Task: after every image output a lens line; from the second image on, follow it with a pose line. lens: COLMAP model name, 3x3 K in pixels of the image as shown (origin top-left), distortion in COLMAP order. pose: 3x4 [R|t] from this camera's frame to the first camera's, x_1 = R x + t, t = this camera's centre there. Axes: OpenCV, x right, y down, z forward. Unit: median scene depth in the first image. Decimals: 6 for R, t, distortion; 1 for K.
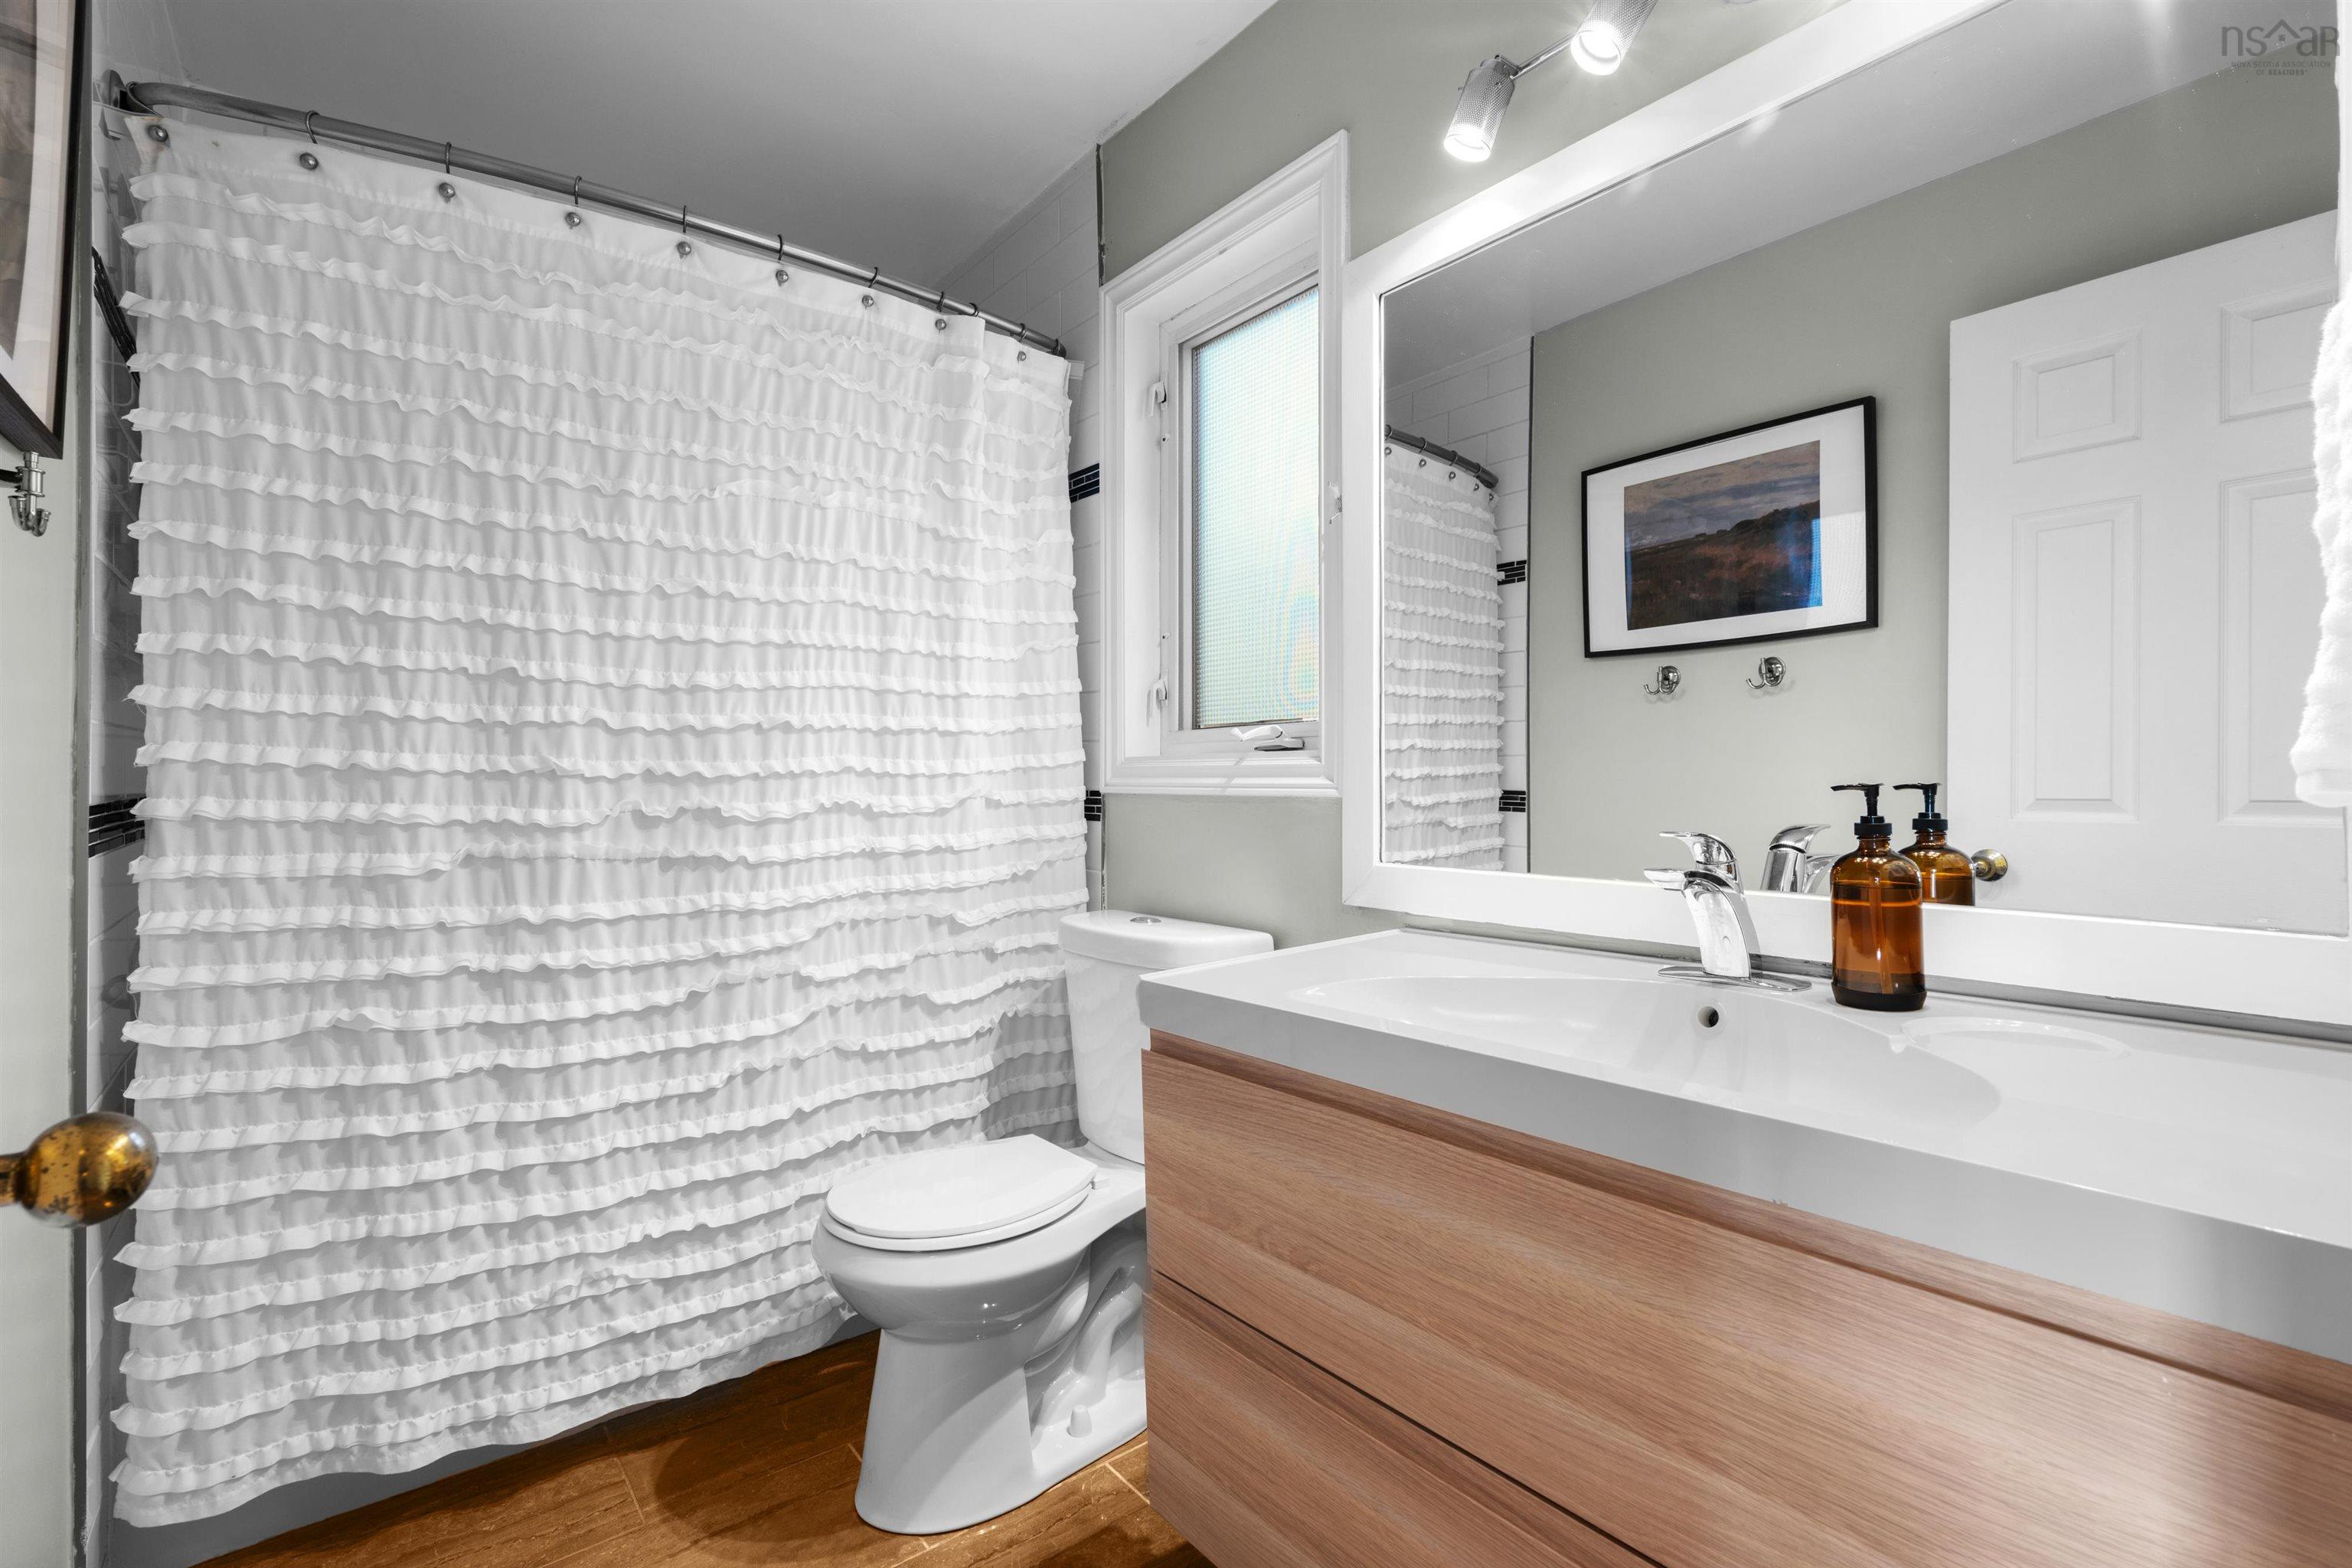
lens RADIAL K [[1055.7, 0, 1177.3], [0, 1055.7, 779.1], [0, 0, 1]] dist [-0.000155, -0.000132]
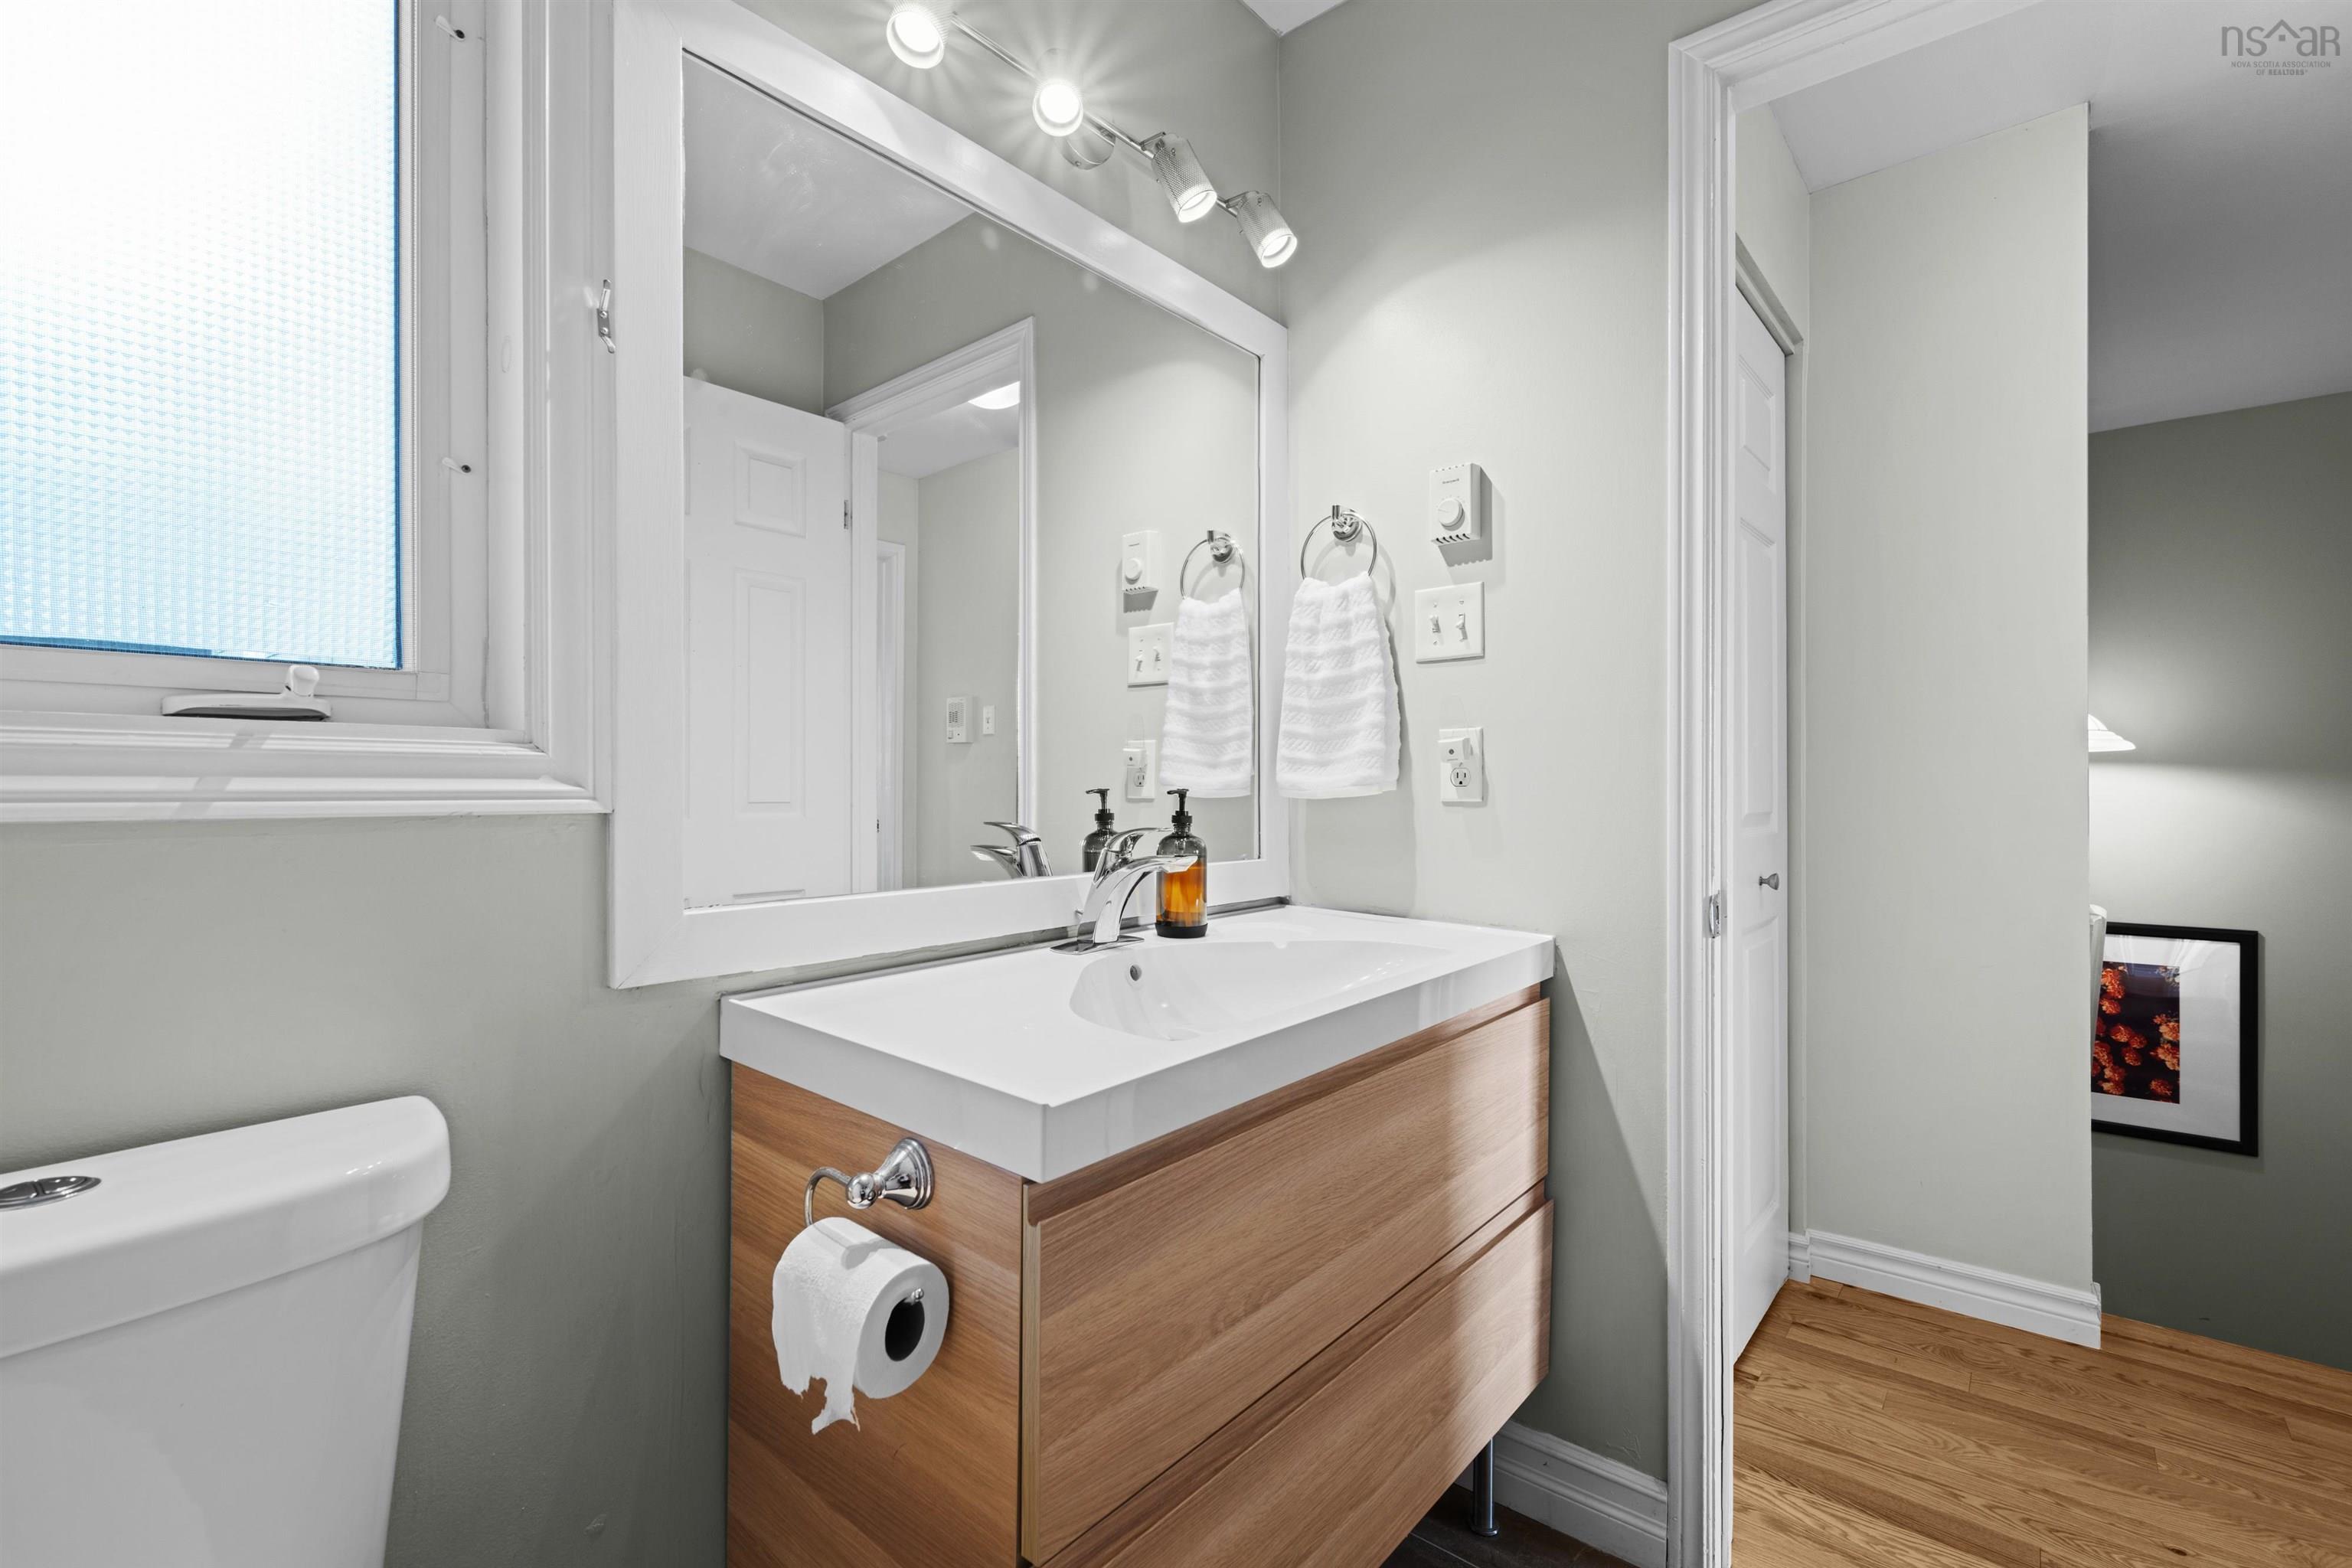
lens RADIAL K [[1055.7, 0, 1198.5], [0, 1055.7, 786.3], [0, 0, 1]] dist [-0.000155, -0.000132]
pose [[-0.210491, -0.000976, 0.977595, -0.744681], [-0.003104, 0.999995, 0.000330, 0.002042], [-0.977591, -0.002965, -0.210493, 1.187622]]
